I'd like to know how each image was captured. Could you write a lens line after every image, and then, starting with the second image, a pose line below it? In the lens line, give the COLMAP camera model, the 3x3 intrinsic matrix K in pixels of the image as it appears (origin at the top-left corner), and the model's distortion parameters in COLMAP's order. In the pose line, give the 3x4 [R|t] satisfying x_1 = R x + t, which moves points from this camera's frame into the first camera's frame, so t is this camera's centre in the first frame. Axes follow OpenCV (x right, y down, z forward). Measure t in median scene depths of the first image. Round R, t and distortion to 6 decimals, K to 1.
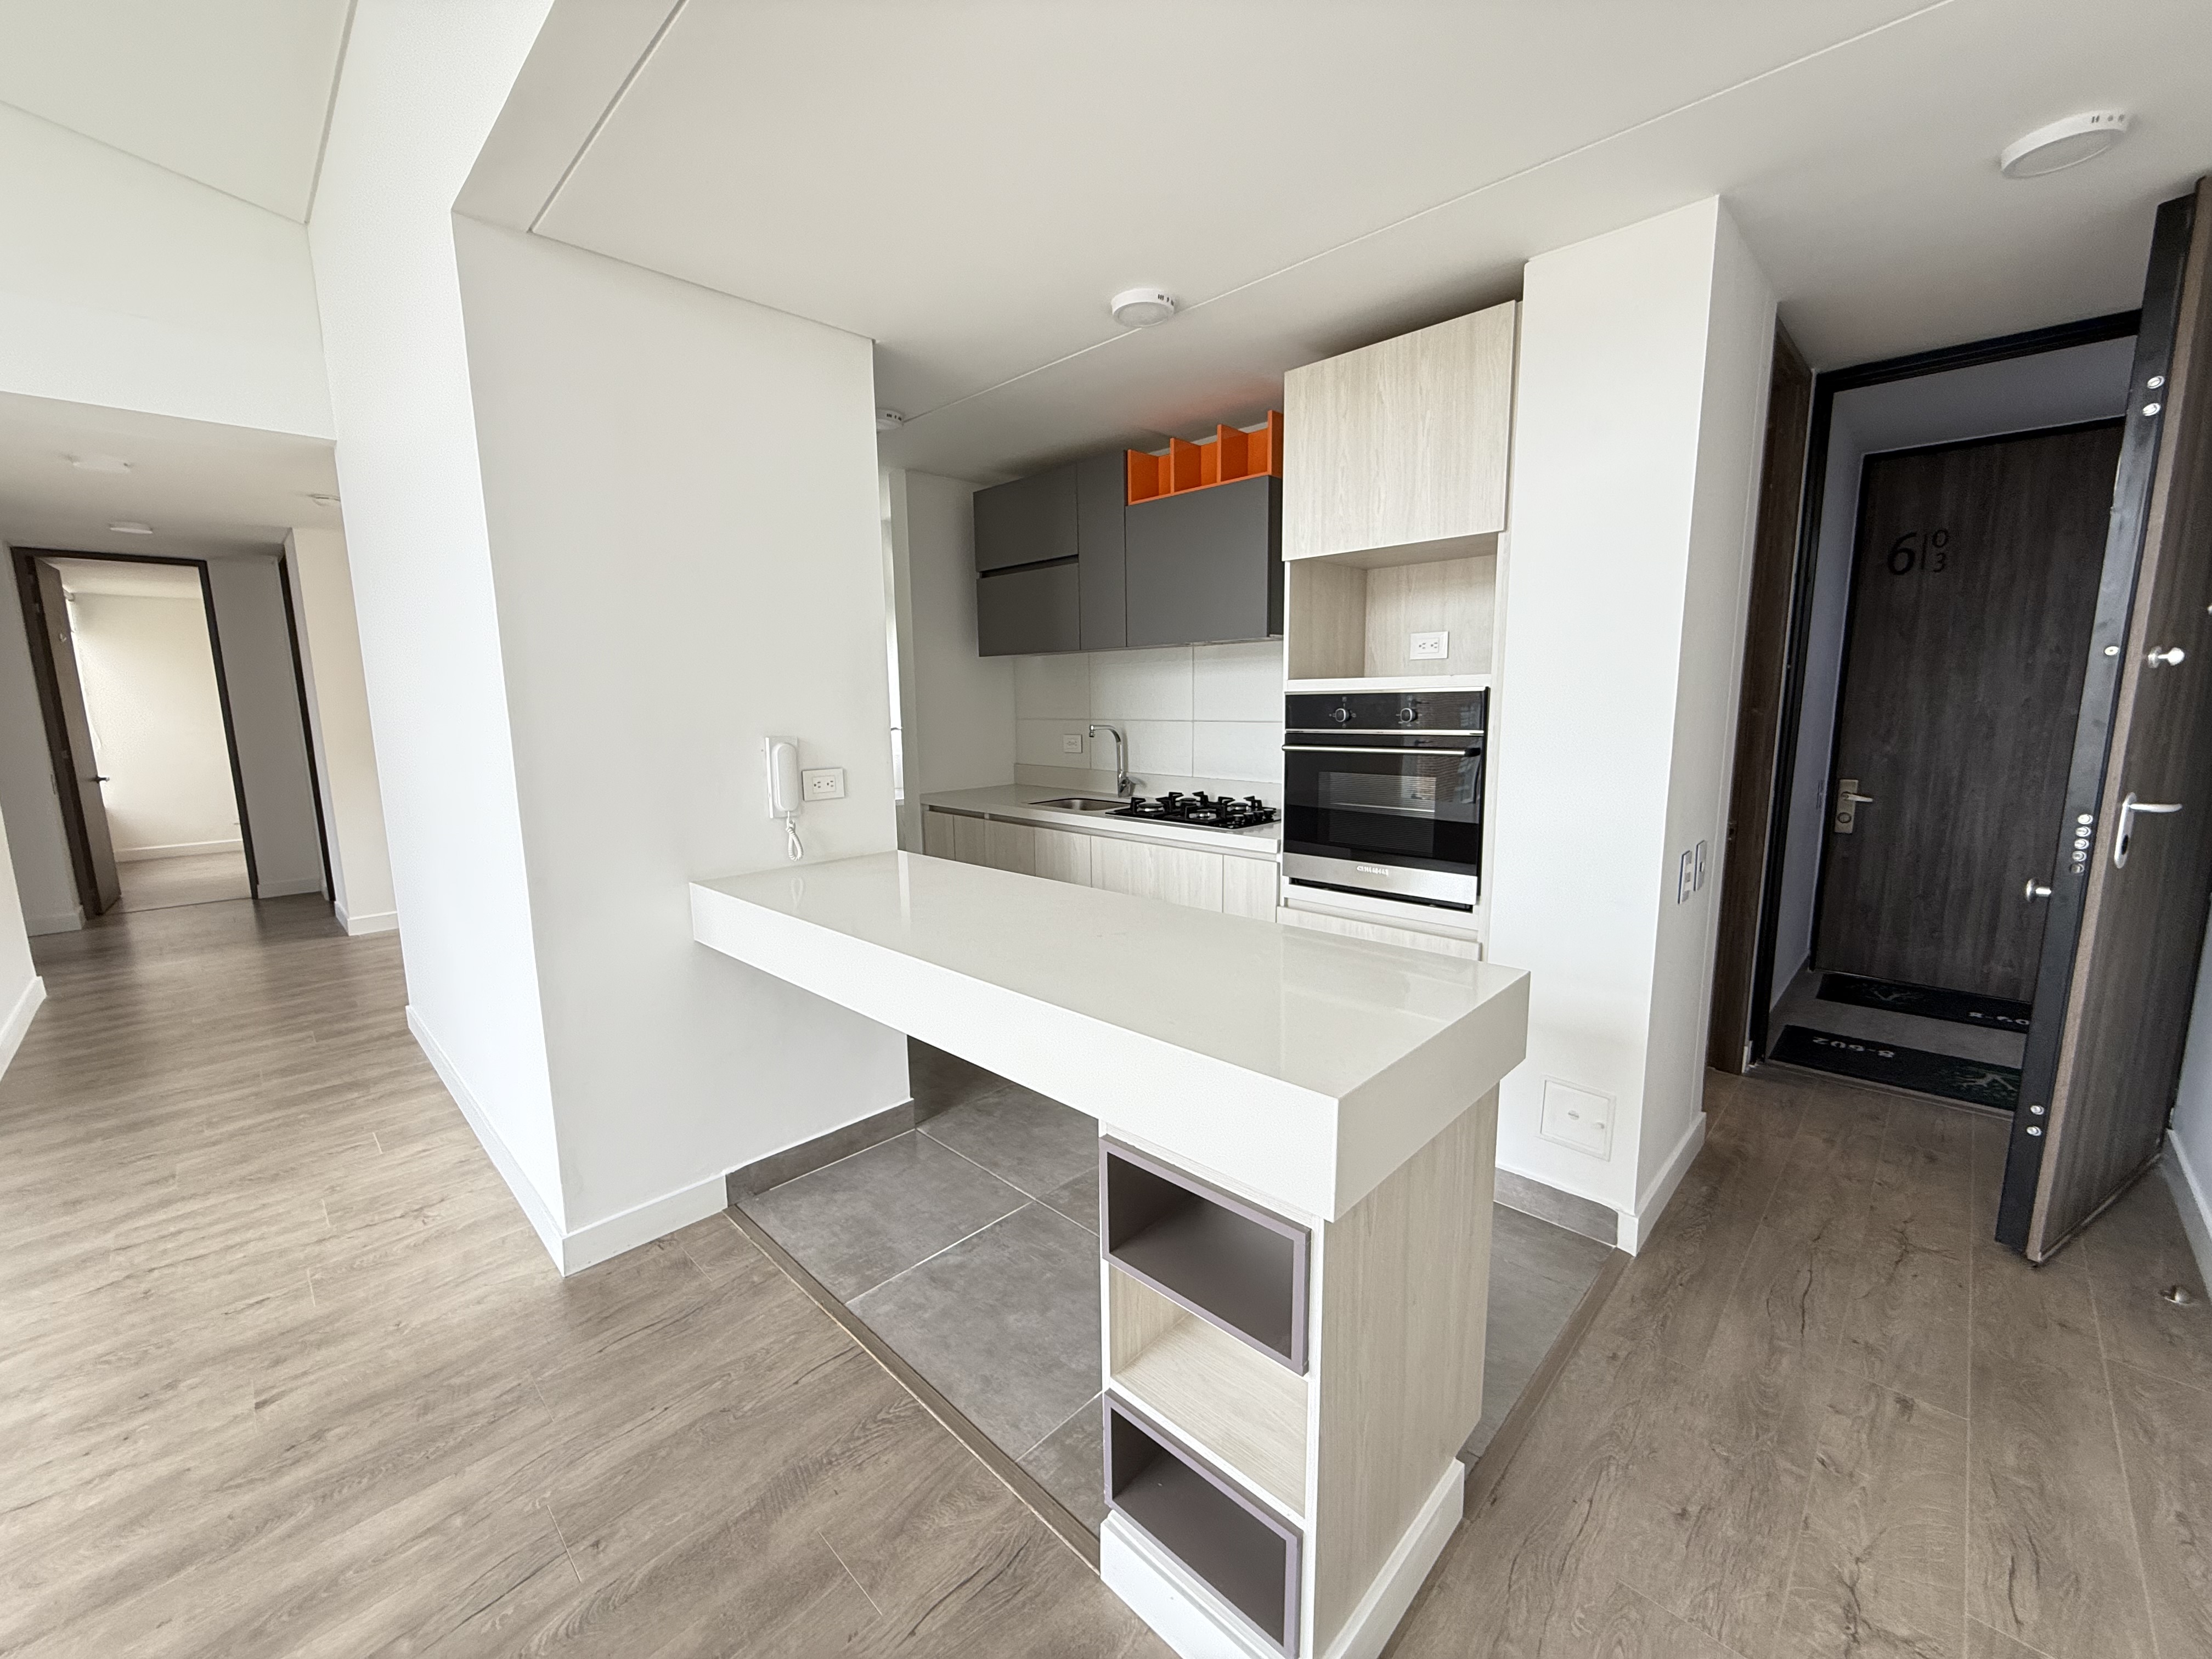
lens RADIAL K [[875.2, 0, 1106.0], [0, 875.2, 829.5], [0, 0, 1]] dist [0.000187, 0.000141]
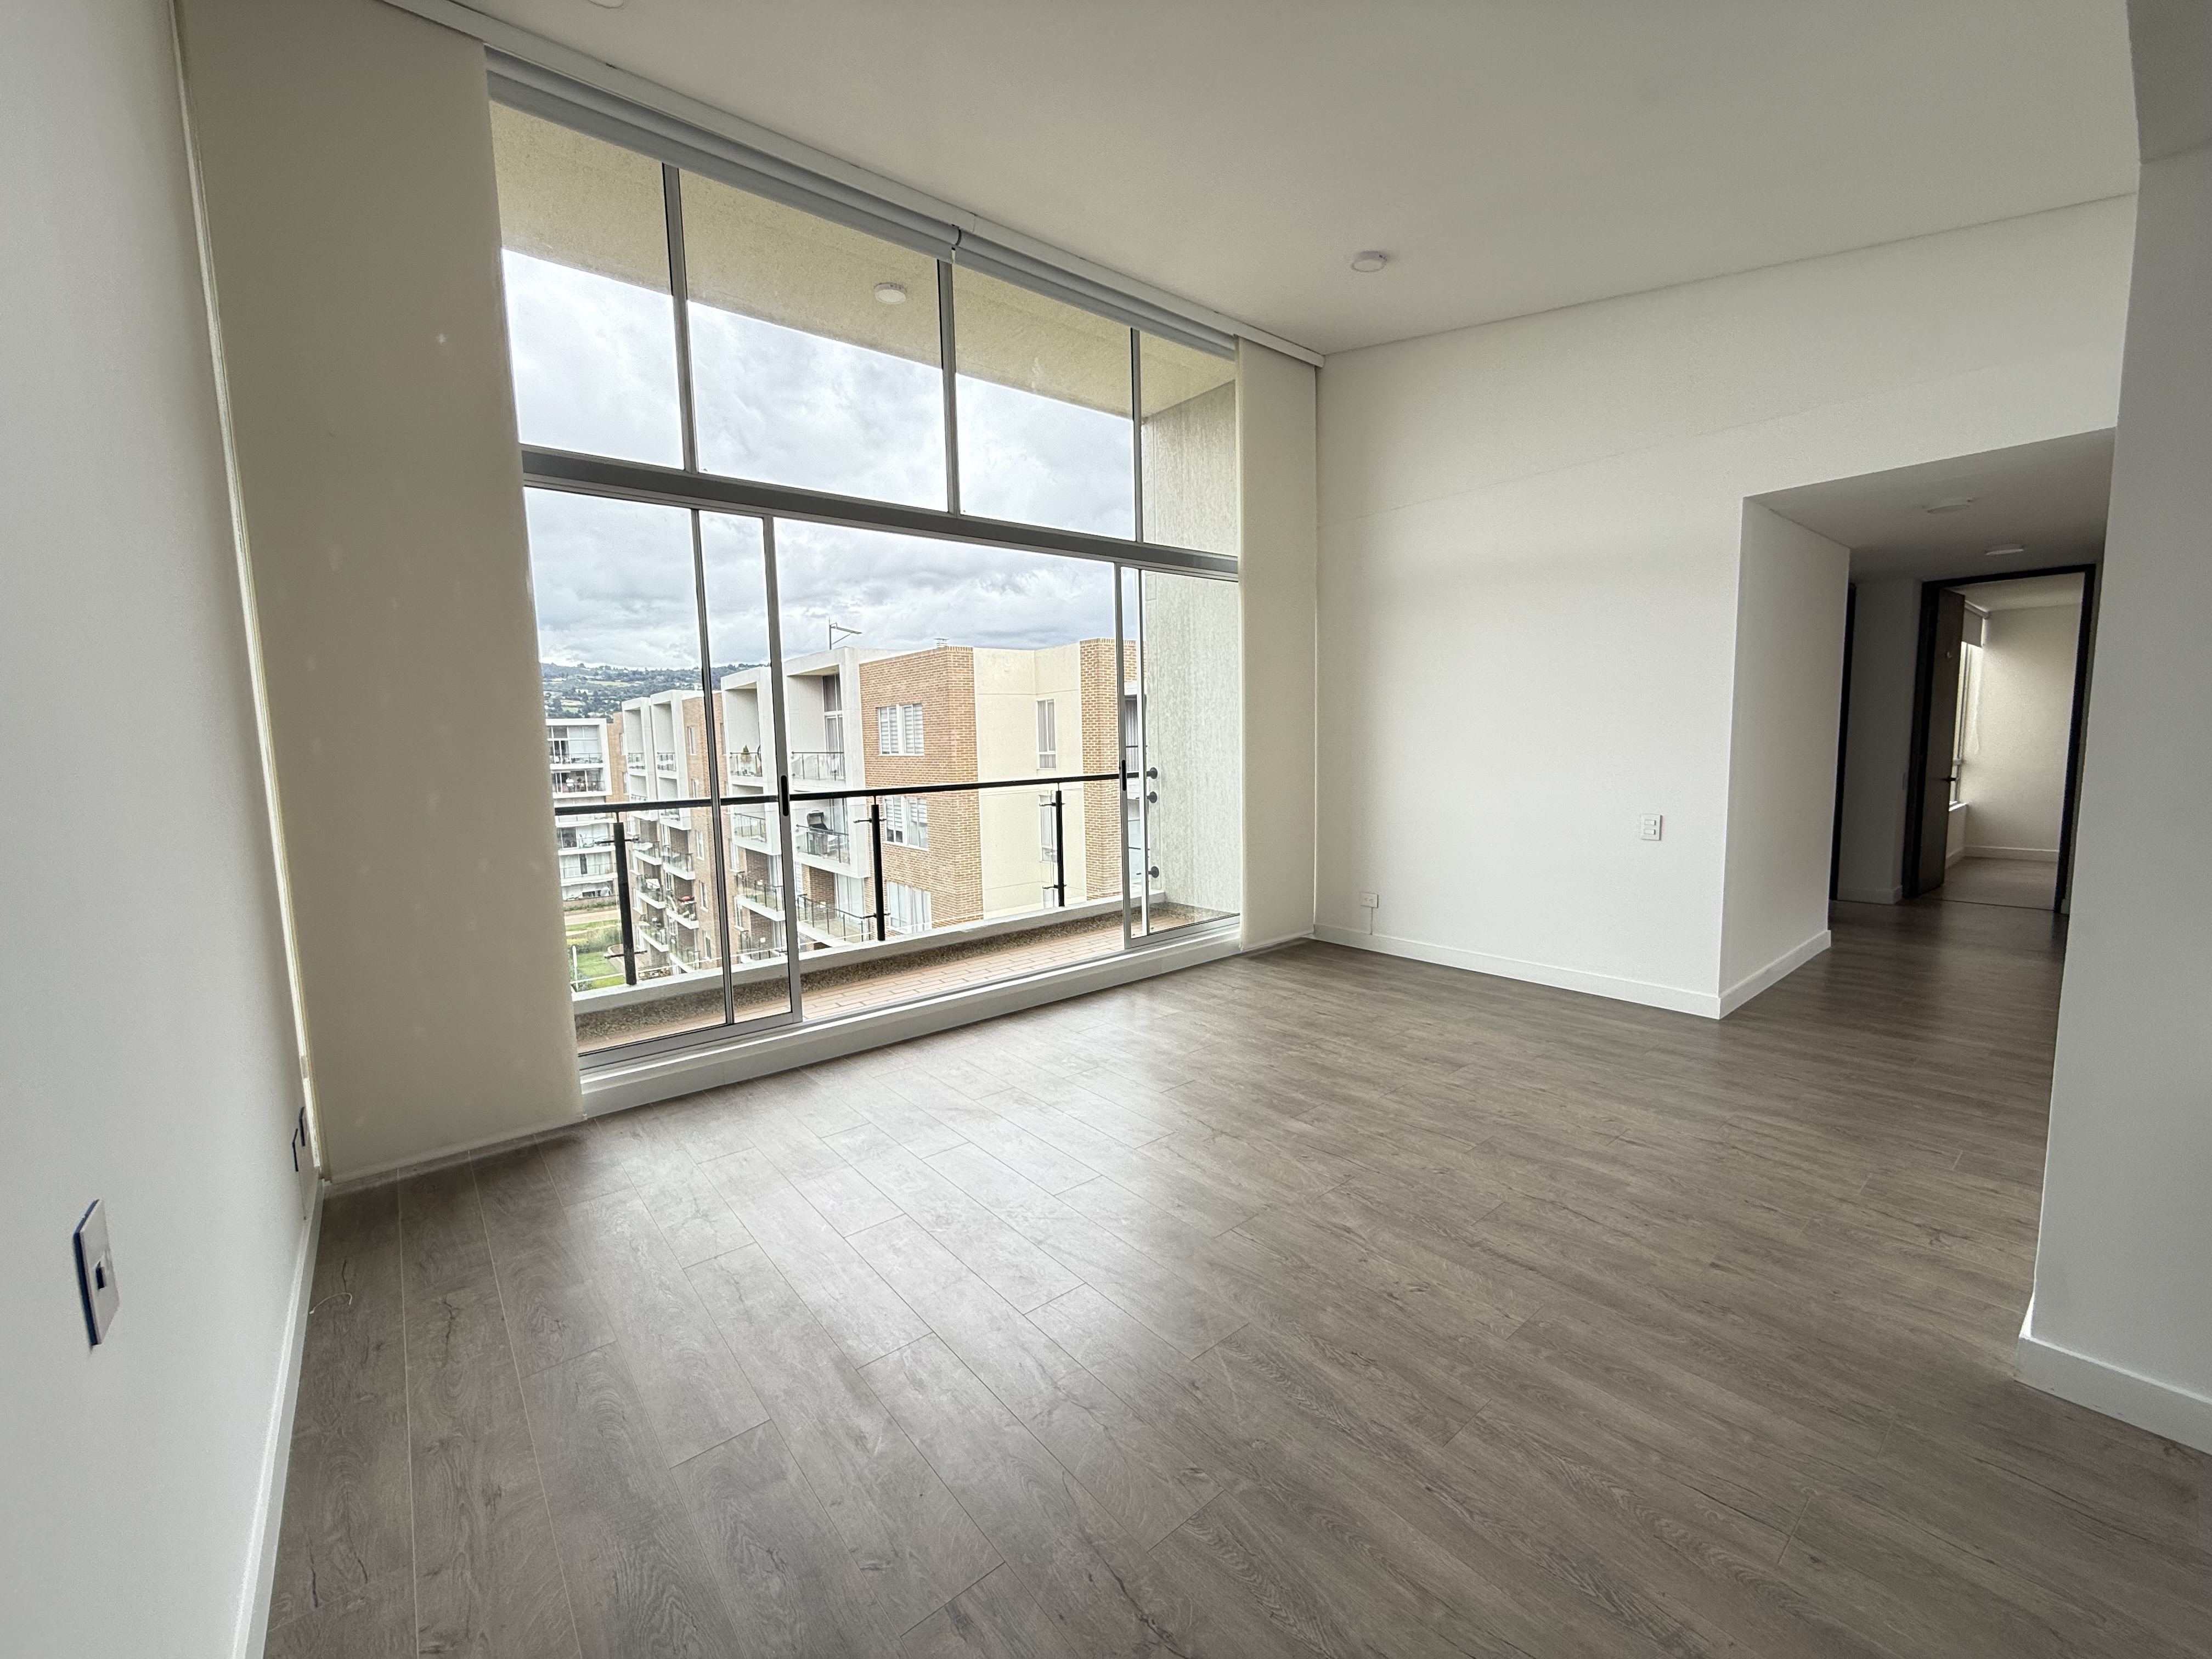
lens RADIAL K [[875.2, 0, 1106.0], [0, 875.2, 829.5], [0, 0, 1]] dist [0.000187, 0.000141]
pose [[-0.097391, 0.120631, -0.987908, 0.249222], [-0.125467, 0.983220, 0.132428, -0.024703], [0.987306, 0.136847, -0.080622, 0.104471]]
